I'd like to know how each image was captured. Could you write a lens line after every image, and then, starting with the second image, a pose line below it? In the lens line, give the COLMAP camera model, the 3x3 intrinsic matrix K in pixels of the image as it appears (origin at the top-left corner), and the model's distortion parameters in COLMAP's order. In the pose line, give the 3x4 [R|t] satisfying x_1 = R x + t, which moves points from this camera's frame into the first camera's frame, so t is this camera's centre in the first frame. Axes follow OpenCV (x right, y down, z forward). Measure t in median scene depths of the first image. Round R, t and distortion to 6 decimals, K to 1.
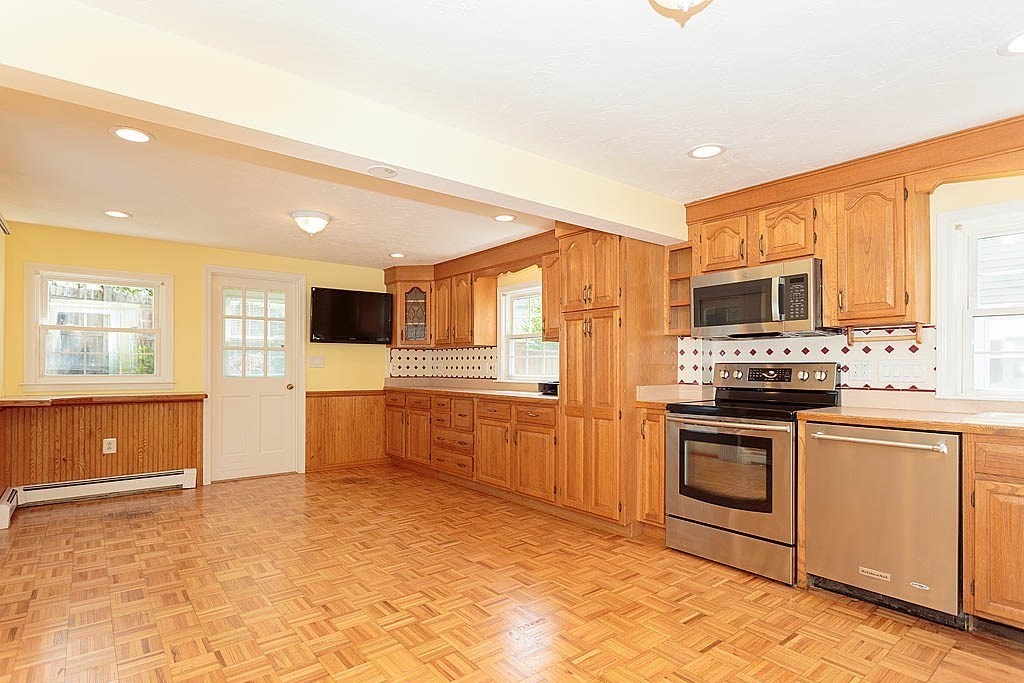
lens RADIAL K [[521.4, 0, 515.9], [0, 521.4, 358.5], [0, 0, 1]] dist [-0.002116, 0.000294]
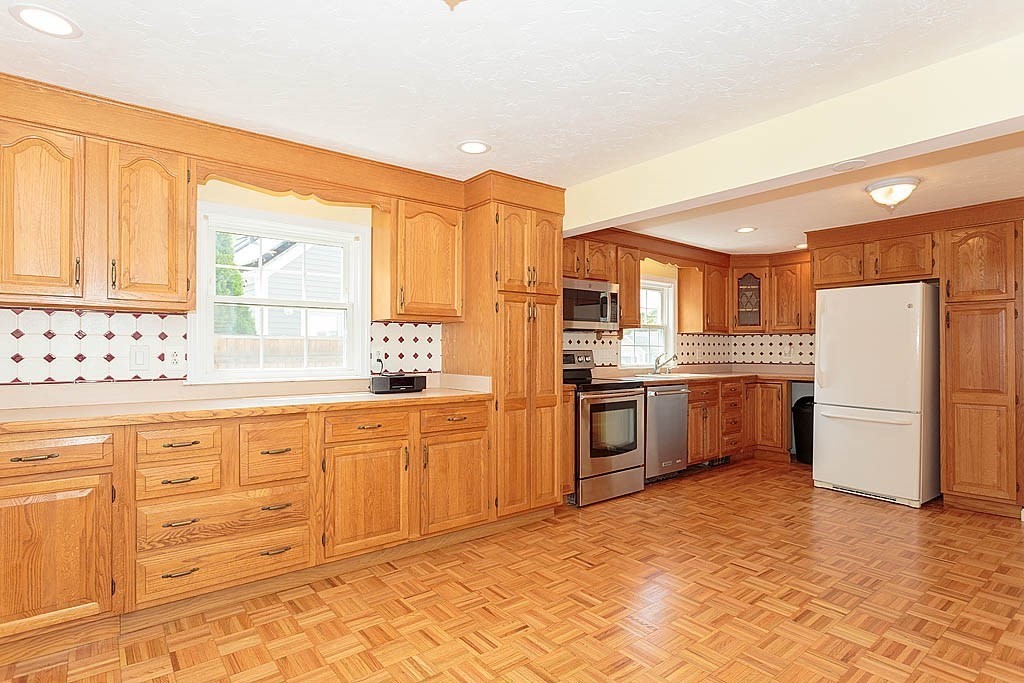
lens RADIAL K [[515.9, 0, 512.0], [0, 515.9, 341.5], [0, 0, 1]] dist [-0.003886, -0.000212]
pose [[0.030115, 0.019898, 0.999348, -0.900526], [-0.012486, 0.999731, -0.019529, 0.014285], [-0.999468, -0.011890, 0.030356, 1.145936]]
